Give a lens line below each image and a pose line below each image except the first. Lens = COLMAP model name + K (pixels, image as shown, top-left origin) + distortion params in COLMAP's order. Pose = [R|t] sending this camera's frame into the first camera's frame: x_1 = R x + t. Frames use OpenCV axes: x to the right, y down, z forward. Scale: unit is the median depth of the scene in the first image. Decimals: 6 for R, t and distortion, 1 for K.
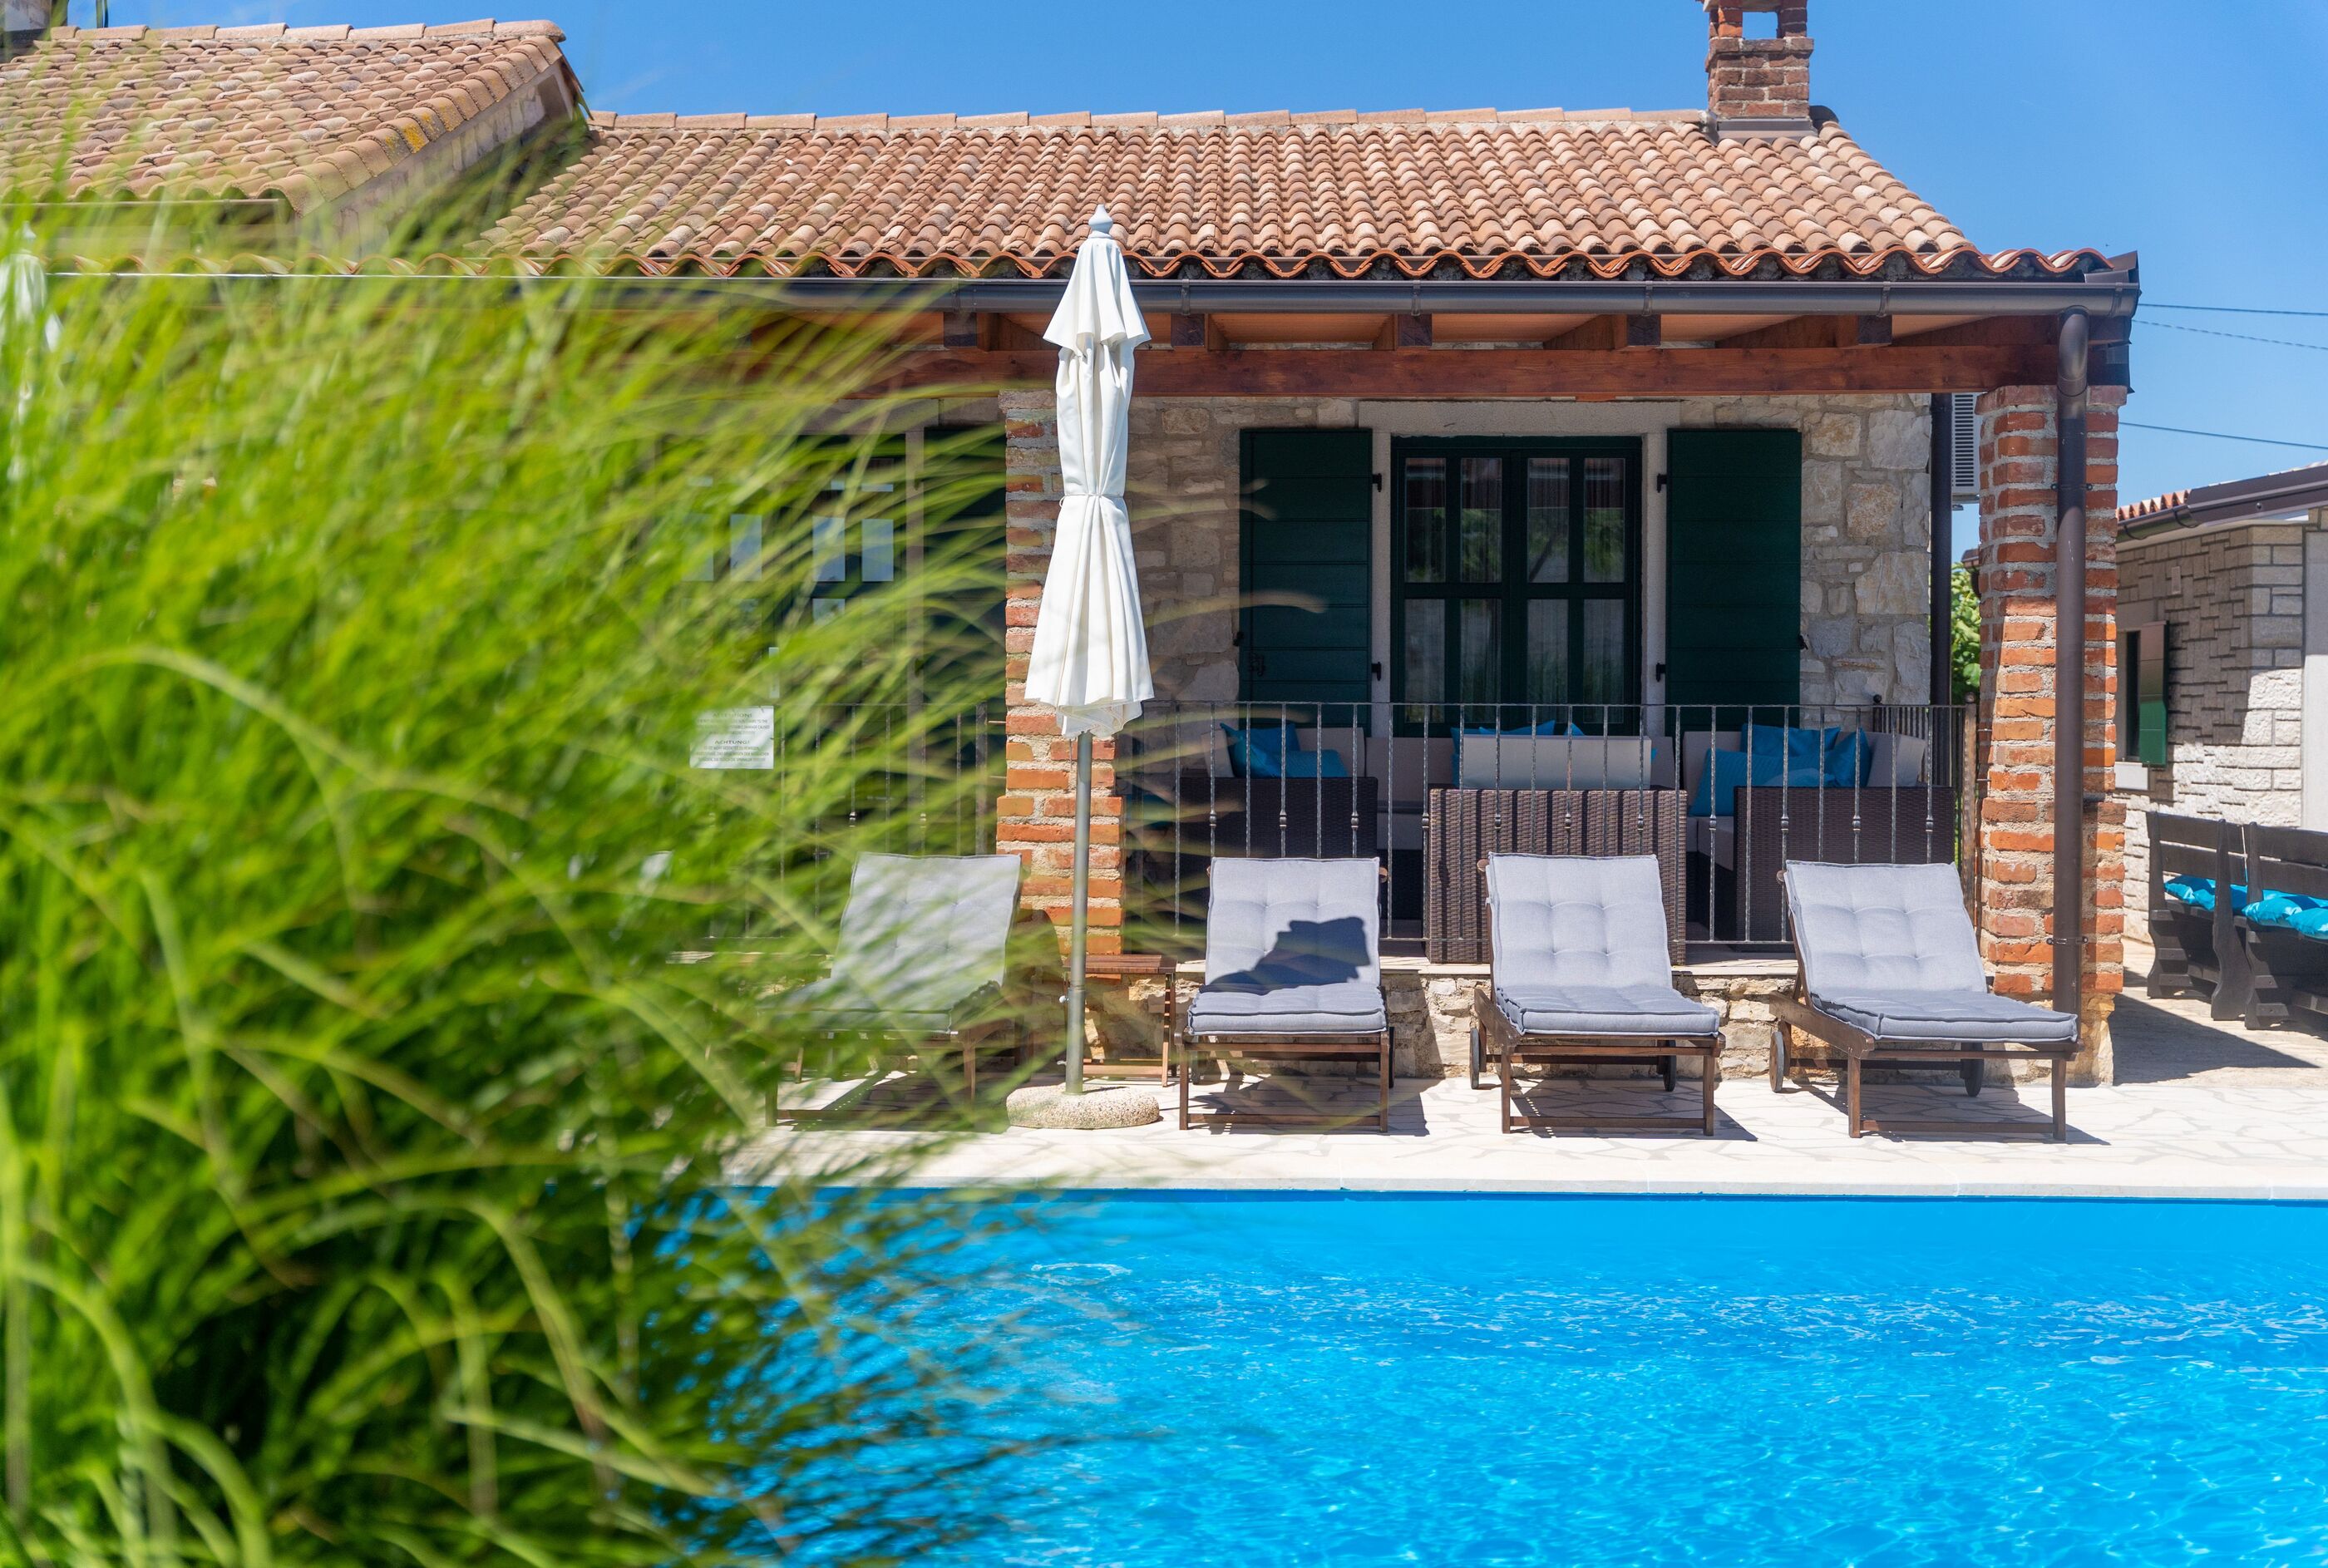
lens RADIAL K [[3417.4, 0, 1084.8], [0, 3417.4, 799.9], [0, 0, 1]] dist [-0.056215, 0.000000]
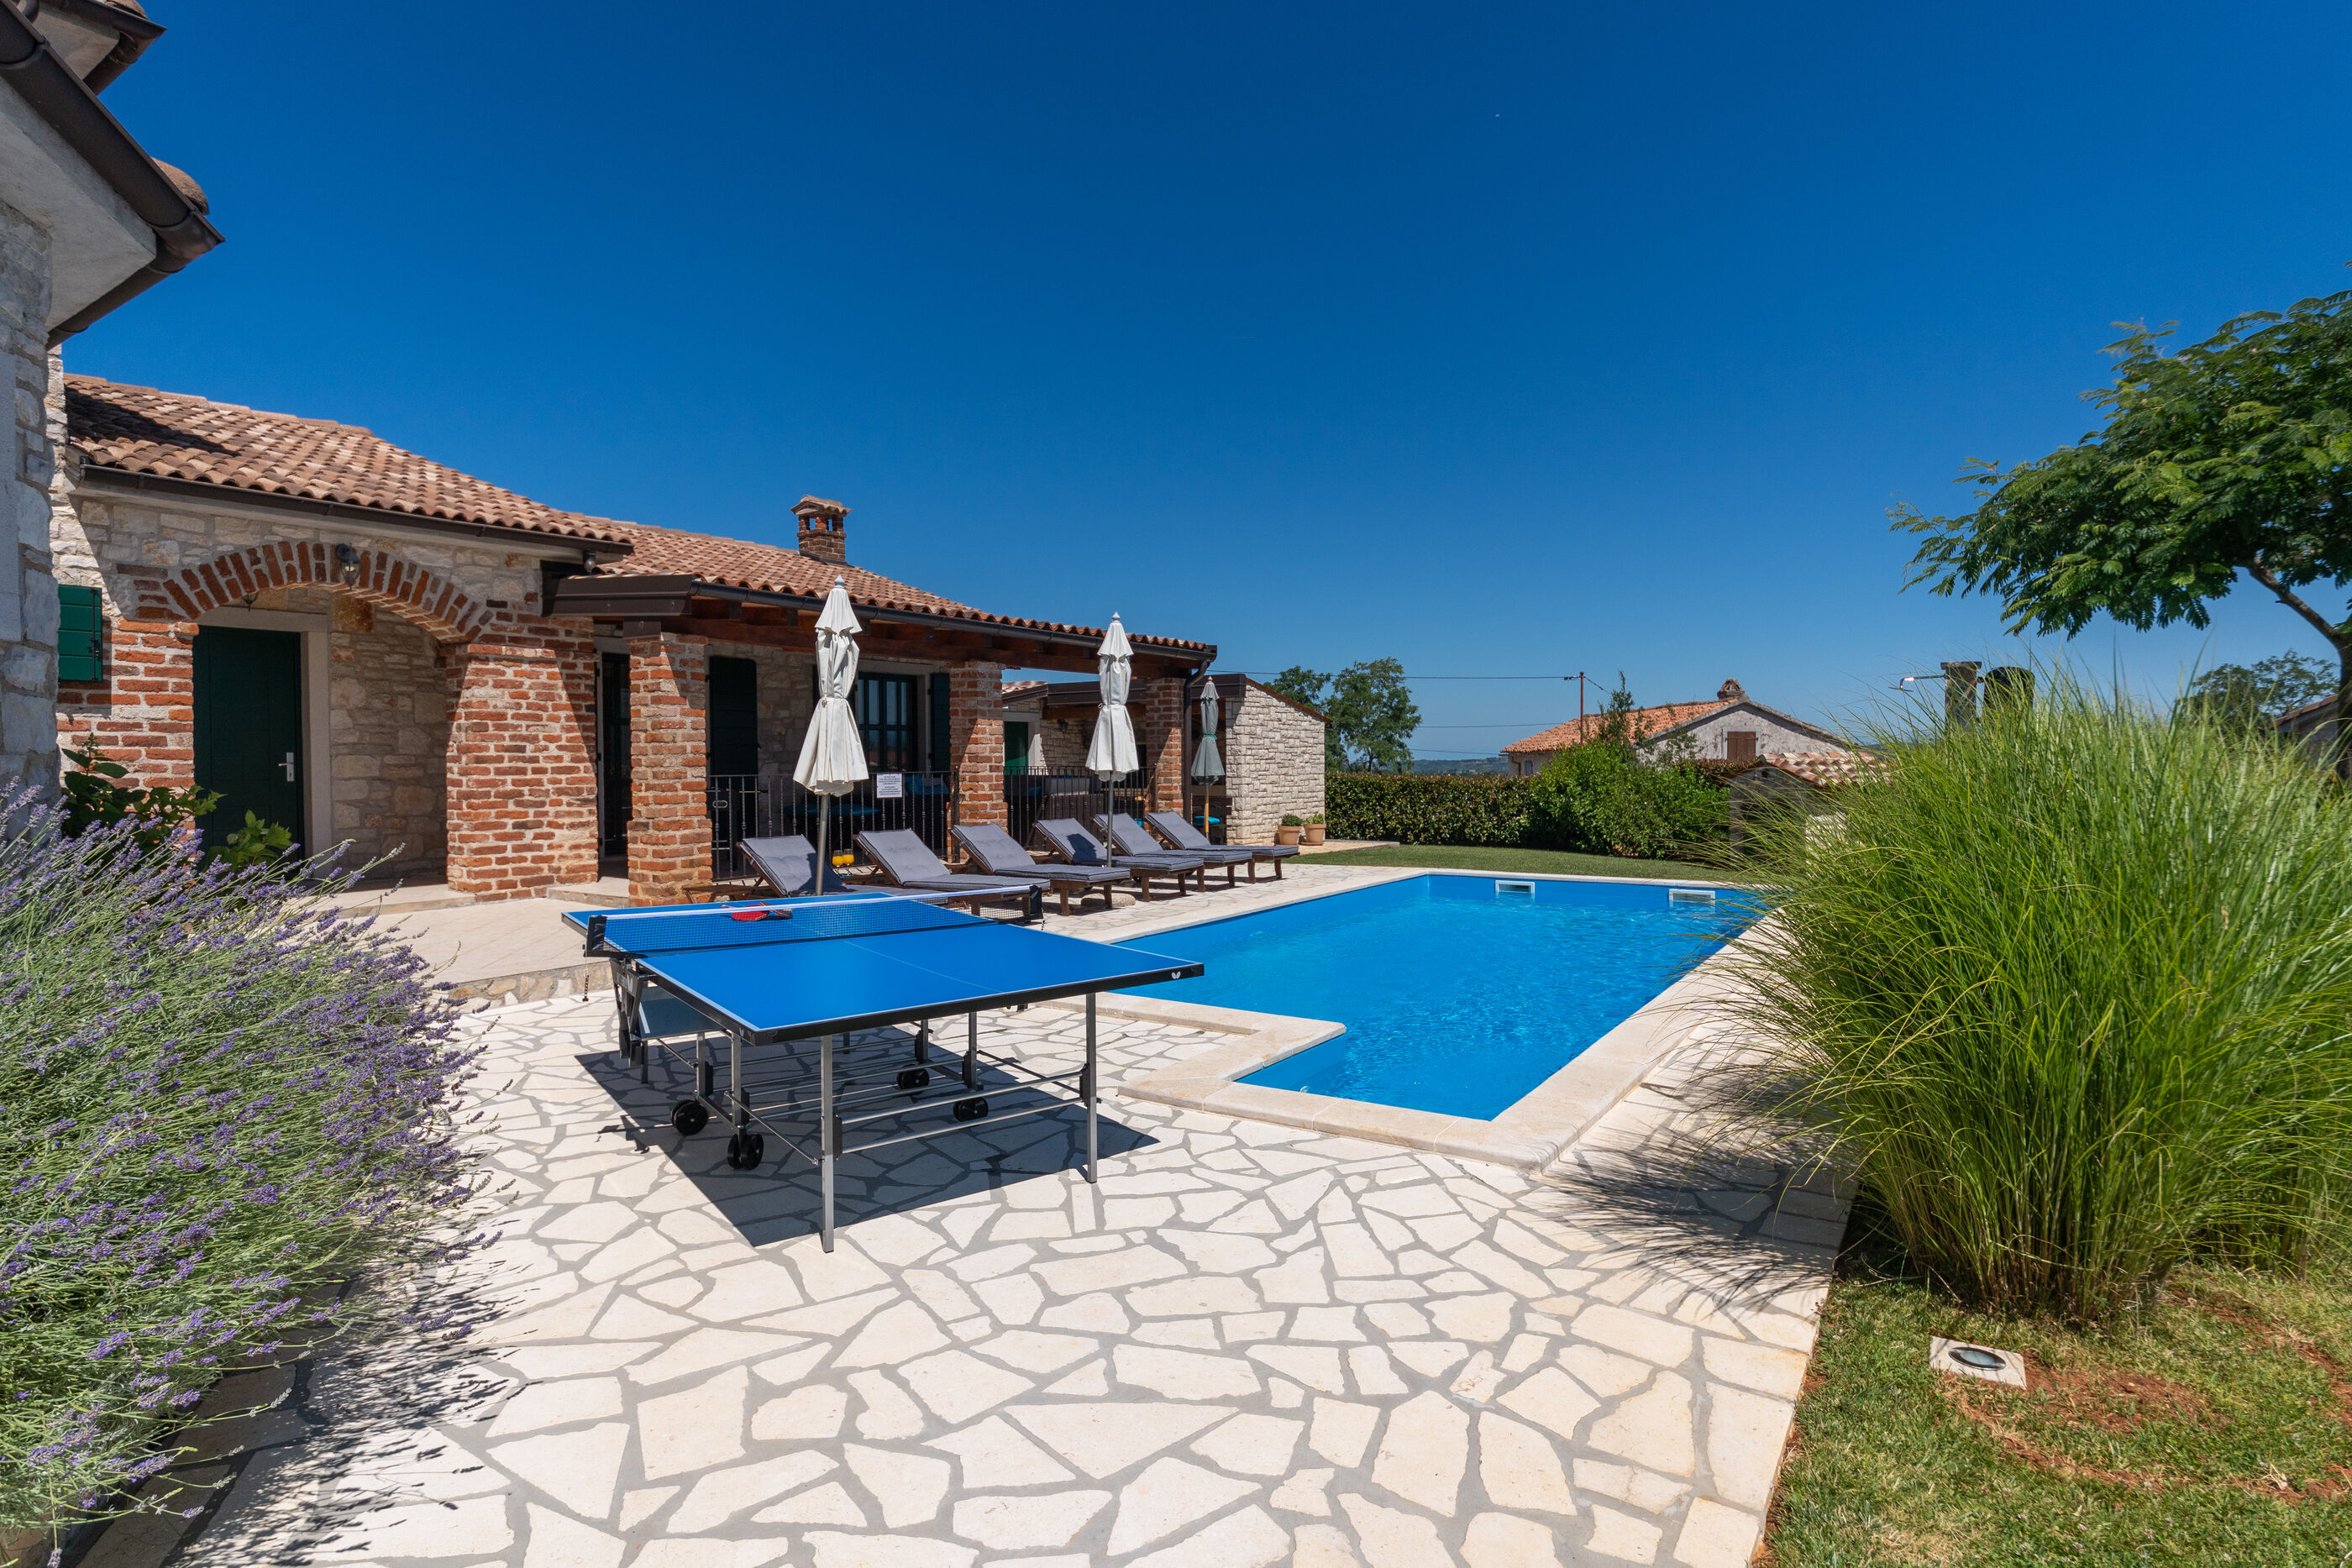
lens RADIAL K [[1208.7, 0, 1162.0], [0, 1208.7, 786.7], [0, 0, 1]] dist [-0.002734, -0.003176]
pose [[0.519742, -0.026930, 0.853899, -0.806422], [0.018038, 0.999626, 0.020546, -0.033149], [-0.854133, 0.004724, 0.520033, 0.343643]]
